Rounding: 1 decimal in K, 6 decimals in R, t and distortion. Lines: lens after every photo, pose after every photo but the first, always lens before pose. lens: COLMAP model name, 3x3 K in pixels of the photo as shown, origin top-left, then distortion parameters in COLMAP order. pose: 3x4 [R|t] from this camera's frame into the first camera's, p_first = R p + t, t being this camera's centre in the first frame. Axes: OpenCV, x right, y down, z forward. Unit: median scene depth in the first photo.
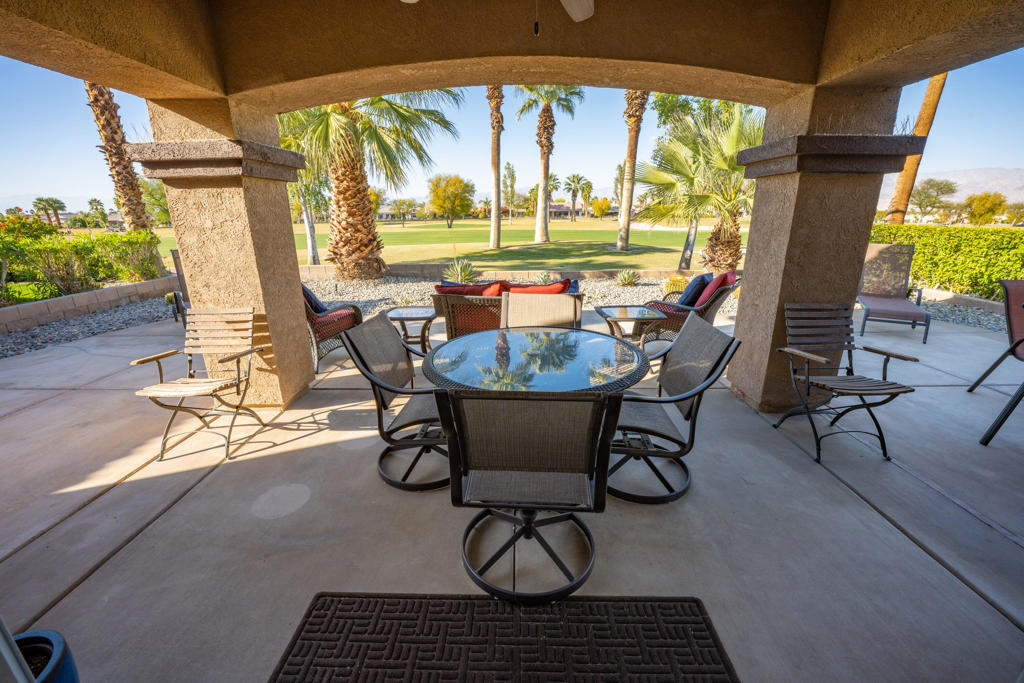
lens RADIAL K [[410.4, 0, 510.0], [0, 410.4, 343.3], [0, 0, 1]] dist [-0.022959, 0.000868]
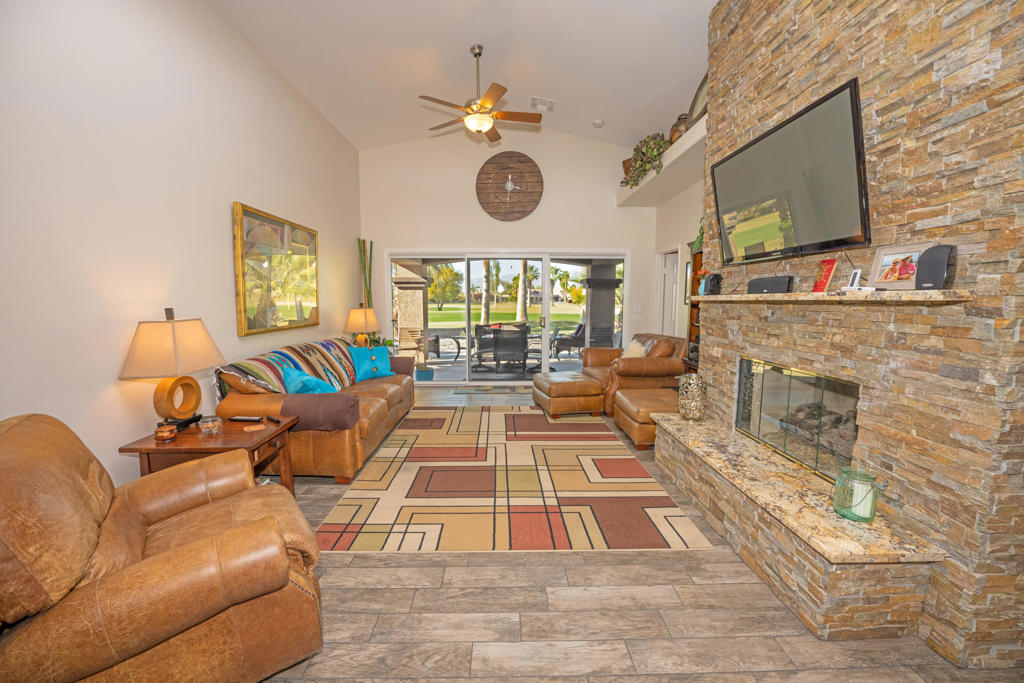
lens RADIAL K [[410.4, 0, 510.0], [0, 410.4, 343.3], [0, 0, 1]] dist [-0.022959, 0.000868]
pose [[0.999168, 0.008183, 0.039942, -0.008049], [-0.000130, 0.980286, -0.197584, 0.064891], [-0.040771, 0.197414, 0.979472, -0.206057]]
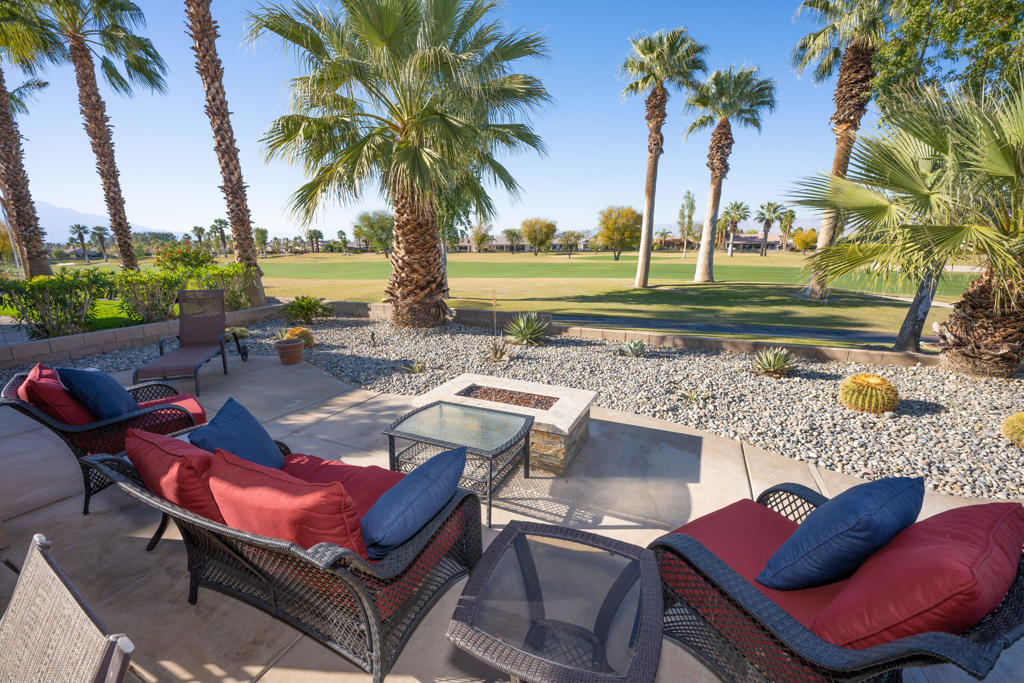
lens RADIAL K [[410.4, 0, 510.0], [0, 410.4, 343.3], [0, 0, 1]] dist [-0.022959, 0.000868]
pose [[0.916092, 0.098586, -0.388658, 0.055105], [-0.125475, 0.991105, -0.044351, -0.039216], [0.380829, 0.089397, 0.920314, 0.105374]]
